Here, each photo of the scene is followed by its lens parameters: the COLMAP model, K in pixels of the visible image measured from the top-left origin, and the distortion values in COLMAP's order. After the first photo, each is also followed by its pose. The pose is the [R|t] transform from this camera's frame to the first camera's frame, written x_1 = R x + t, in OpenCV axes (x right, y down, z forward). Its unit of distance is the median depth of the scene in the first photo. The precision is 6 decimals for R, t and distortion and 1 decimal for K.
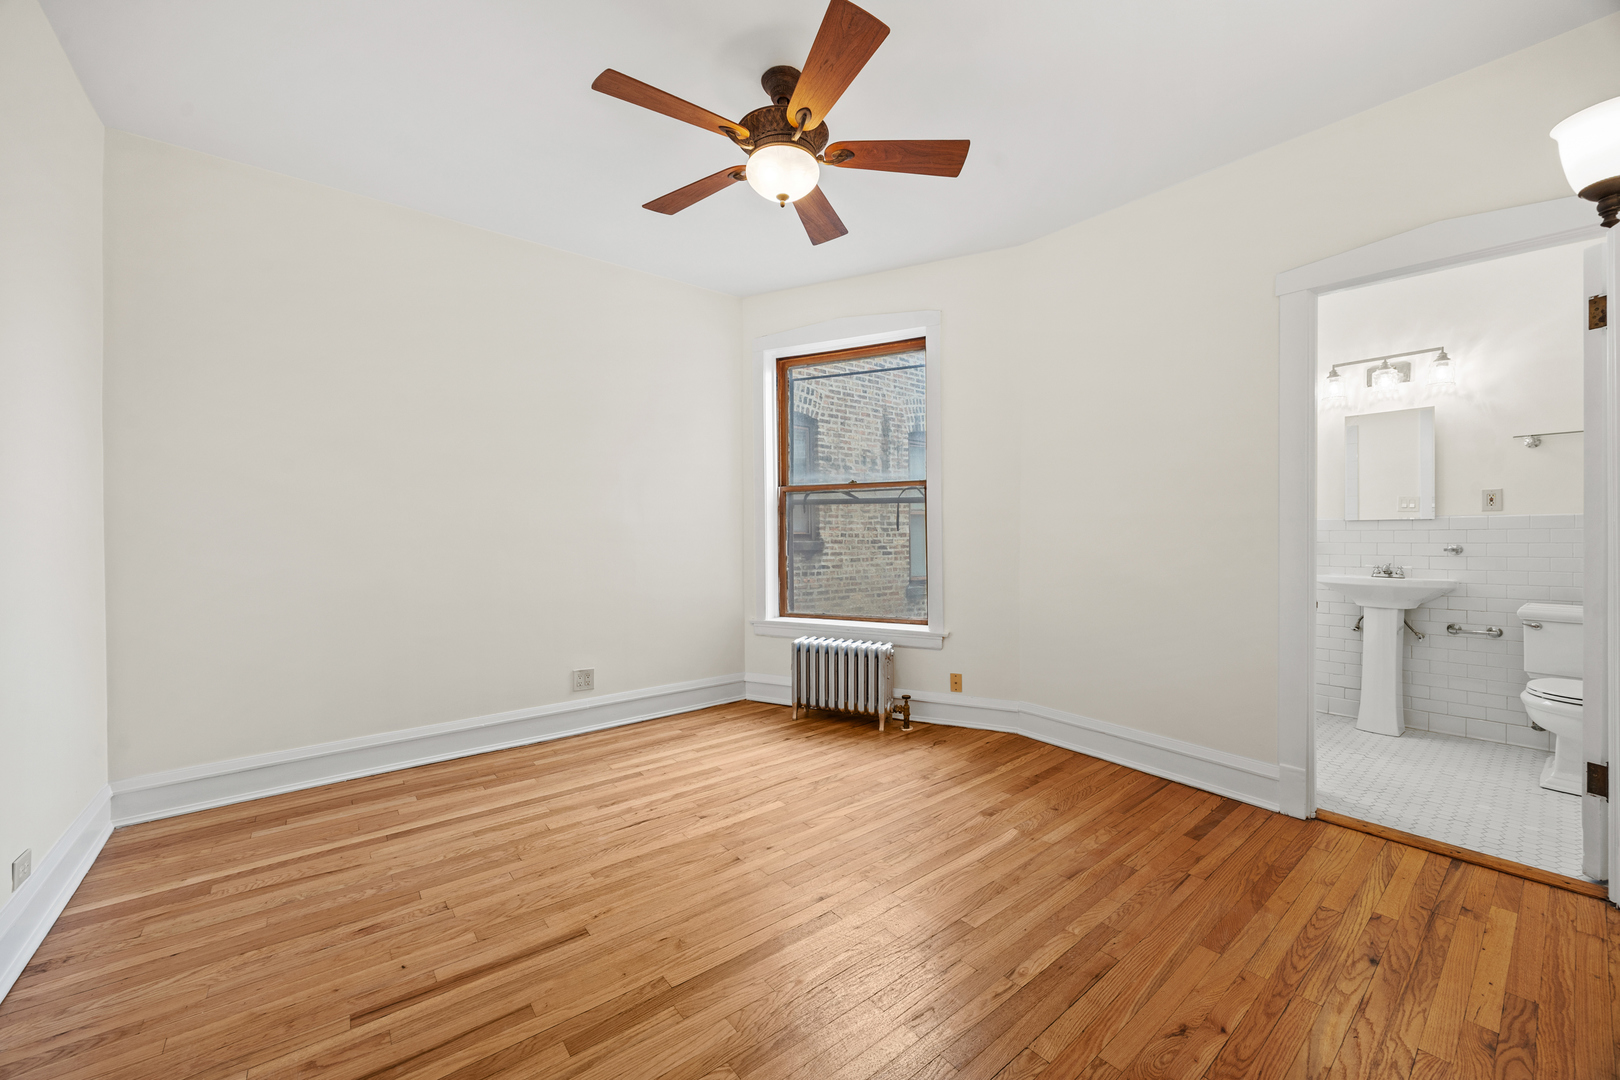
lens RADIAL K [[616.5, 0, 798.6], [0, 616.5, 540.1], [0, 0, 1]] dist [-0.005231, 0.000066]
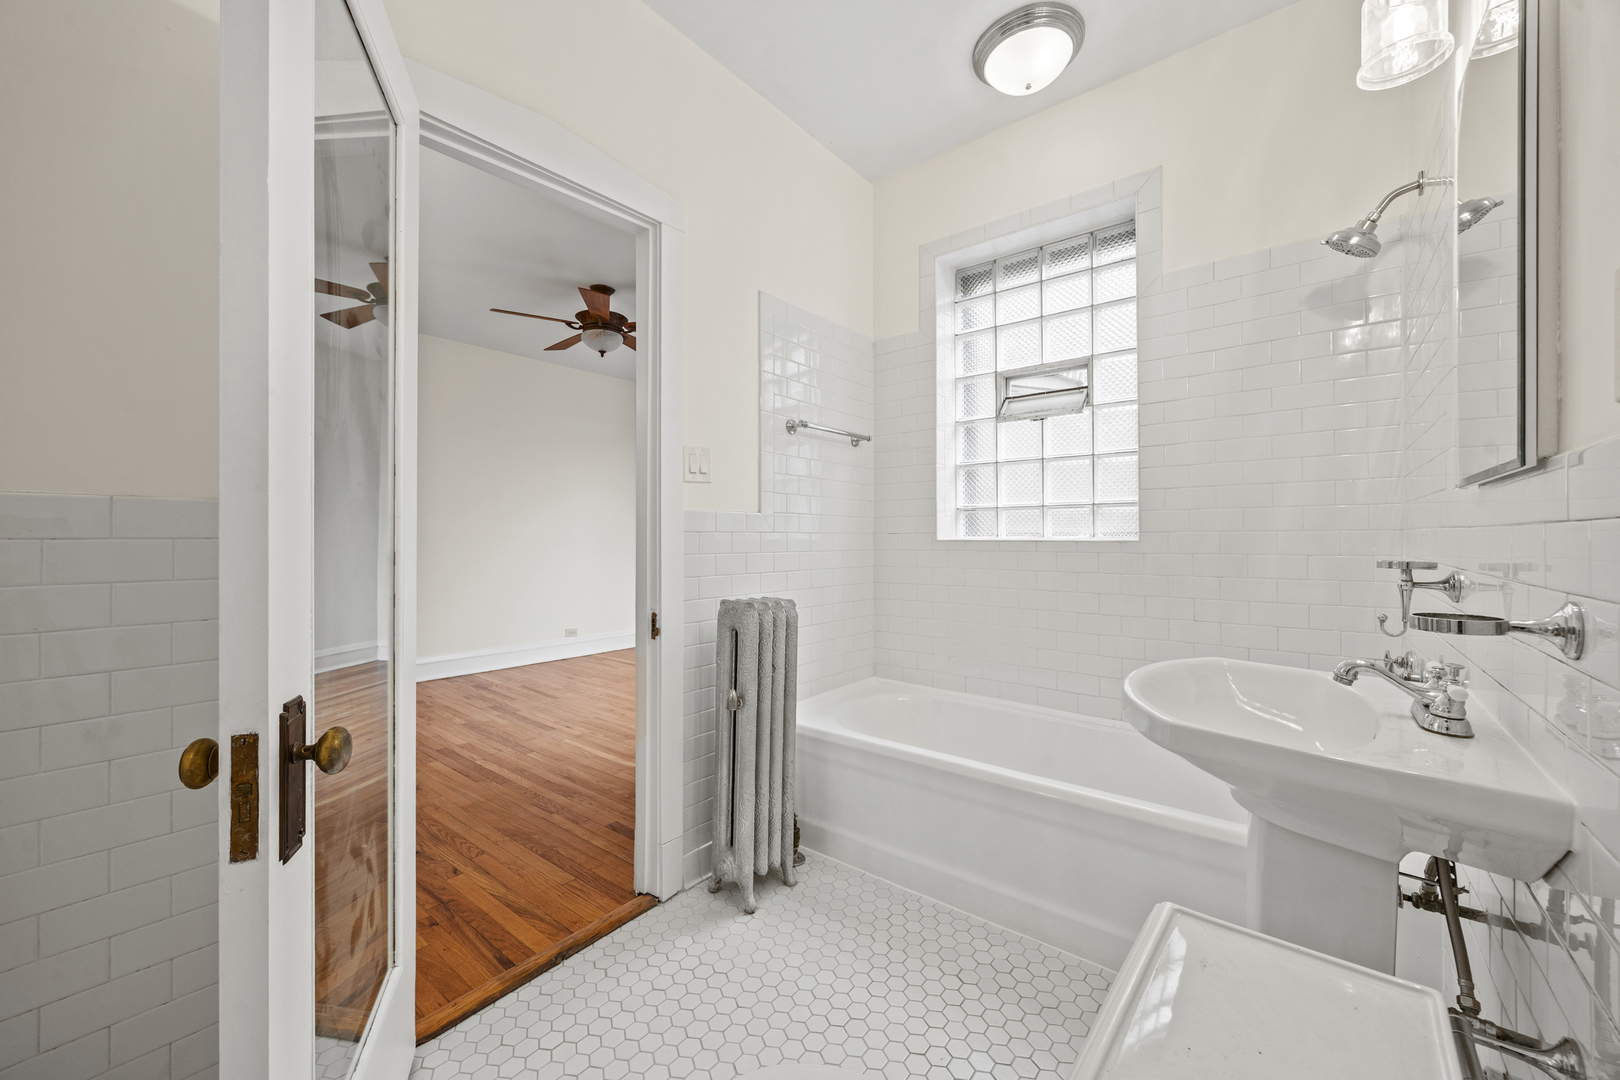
lens RADIAL K [[616.5, 0, 811.2], [0, 616.5, 539.6], [0, 0, 1]] dist [-0.005231, 0.000066]
pose [[0.231124, 0.008488, -0.972887, 1.255092], [-0.005608, 0.999957, 0.007392, -0.011333], [0.972908, 0.003747, 0.231162, 0.781876]]
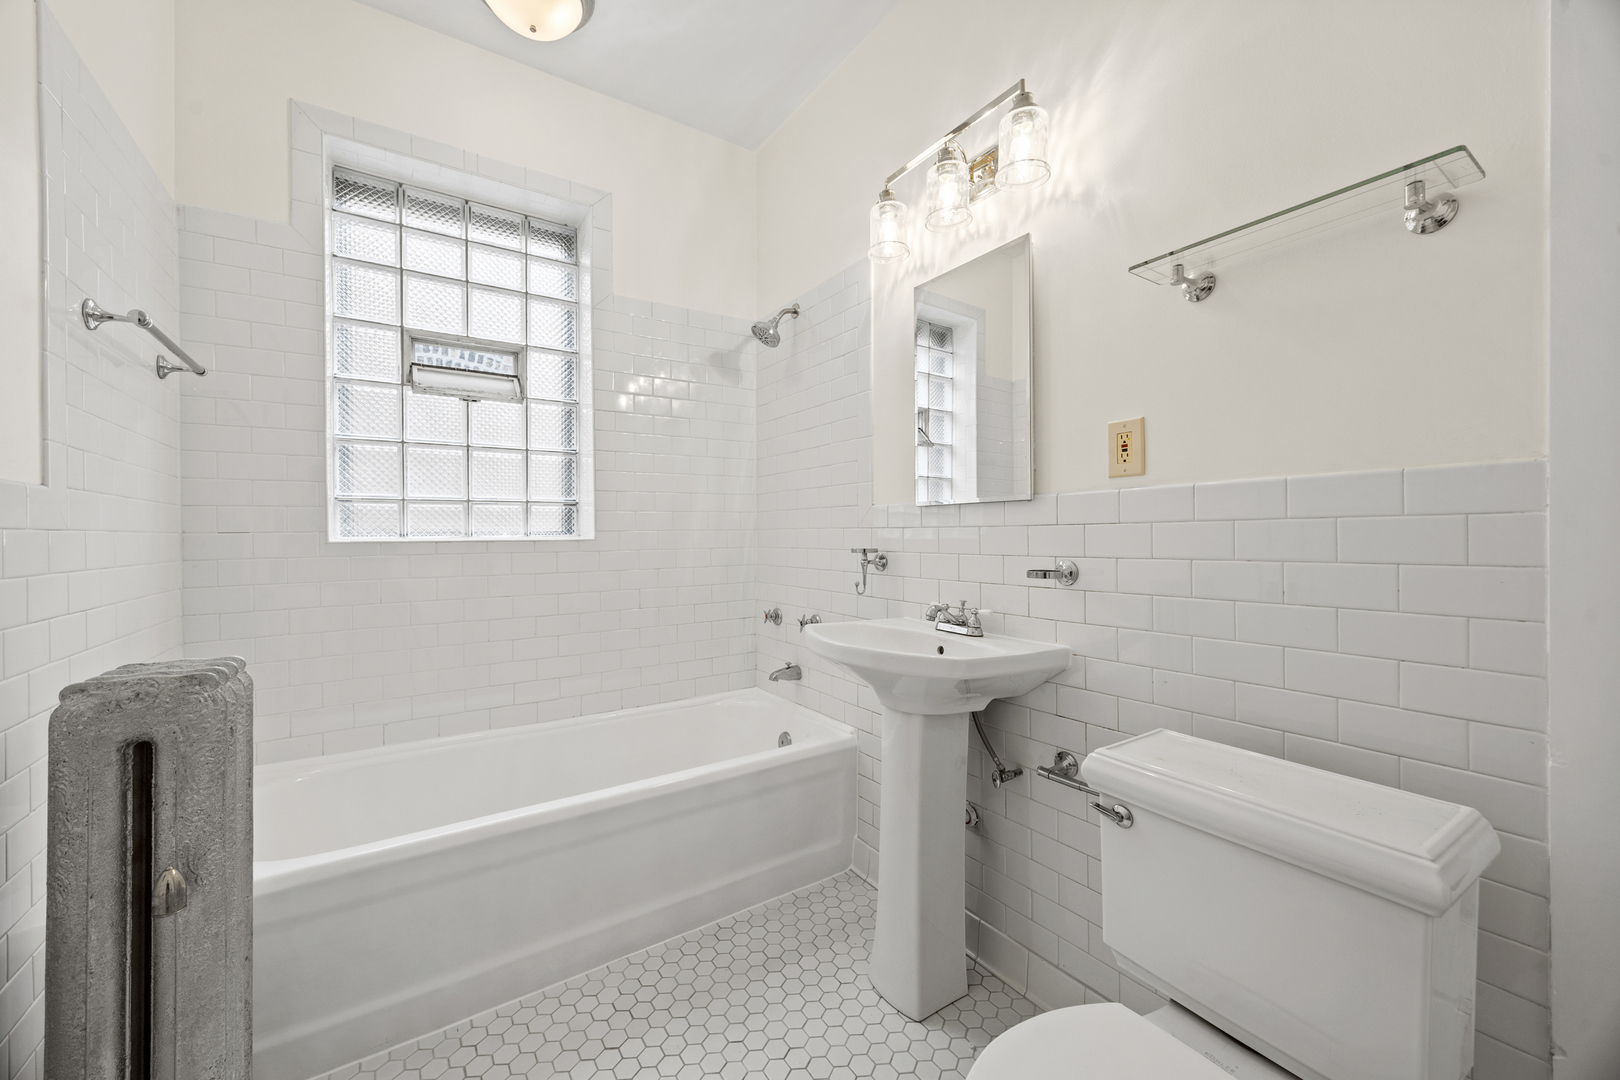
lens RADIAL K [[616.5, 0, 794.2], [0, 616.5, 537.1], [0, 0, 1]] dist [-0.005231, 0.000066]
pose [[0.996876, -0.002936, -0.078927, 0.932468], [0.003072, 0.999994, 0.001594, -0.009847], [0.078922, -0.001831, 0.996879, 0.578734]]
